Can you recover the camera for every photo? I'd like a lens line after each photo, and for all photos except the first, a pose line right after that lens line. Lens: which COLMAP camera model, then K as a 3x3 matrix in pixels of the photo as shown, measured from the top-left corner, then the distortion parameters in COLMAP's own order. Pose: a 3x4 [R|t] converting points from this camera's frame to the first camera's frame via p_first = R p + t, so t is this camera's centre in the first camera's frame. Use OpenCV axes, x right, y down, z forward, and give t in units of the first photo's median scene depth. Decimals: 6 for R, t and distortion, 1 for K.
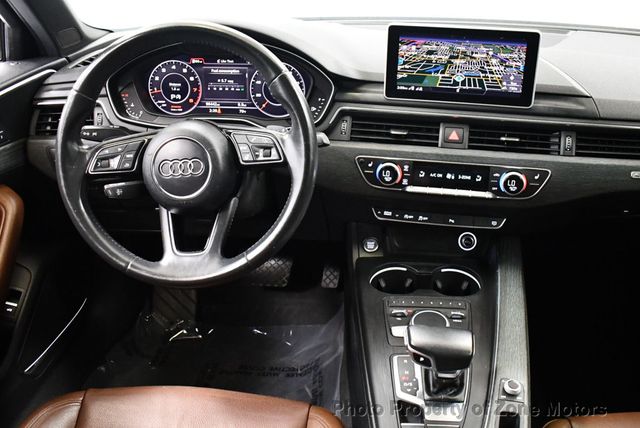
lens RADIAL K [[644.9, 0, 320.0], [0, 644.9, 214.0], [0, 0, 1]] dist [-0.099386, 0.003194]
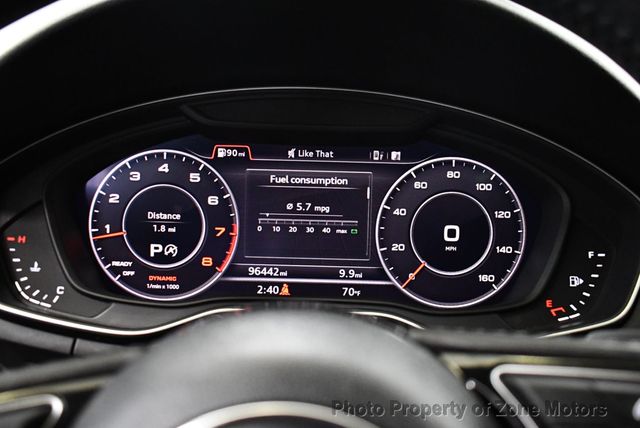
lens RADIAL K [[644.9, 0, 320.0], [0, 644.9, 214.0], [0, 0, 1]] dist [-0.099386, 0.003194]
pose [[0.995985, 0.011136, 0.088822, -0.190158], [0.016662, 0.951832, -0.306167, -0.101742], [-0.087953, 0.306418, 0.947825, 0.720585]]
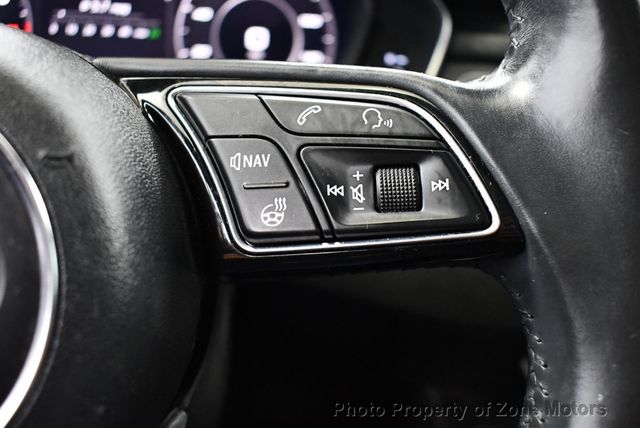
lens RADIAL K [[644.9, 0, 320.0], [0, 644.9, 214.0], [0, 0, 1]] dist [-0.099386, 0.003194]
pose [[0.974845, -0.009696, 0.222675, -0.122812], [0.037265, 0.992081, -0.119944, -0.058704], [-0.219748, 0.125224, 0.967486, 0.729805]]
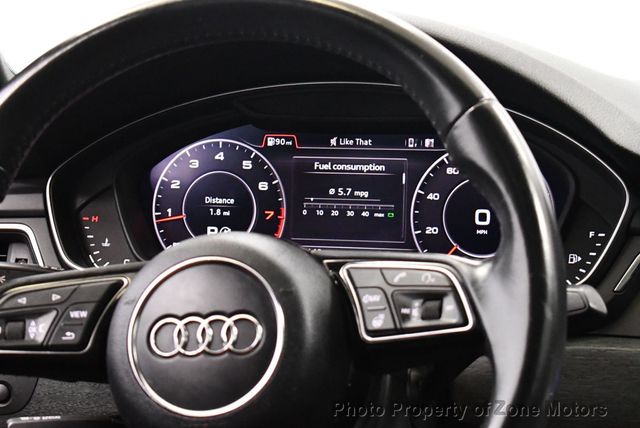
lens RADIAL K [[1852.6, 0, 320.0], [0, 1852.6, 214.0], [0, 0, 1]] dist [0.015083, 0.153384]
pose [[0.981852, 0.015122, -0.189044, 0.050733], [-0.076988, 0.942766, -0.324447, 0.183249], [0.173318, 0.333113, 0.926821, -0.032220]]
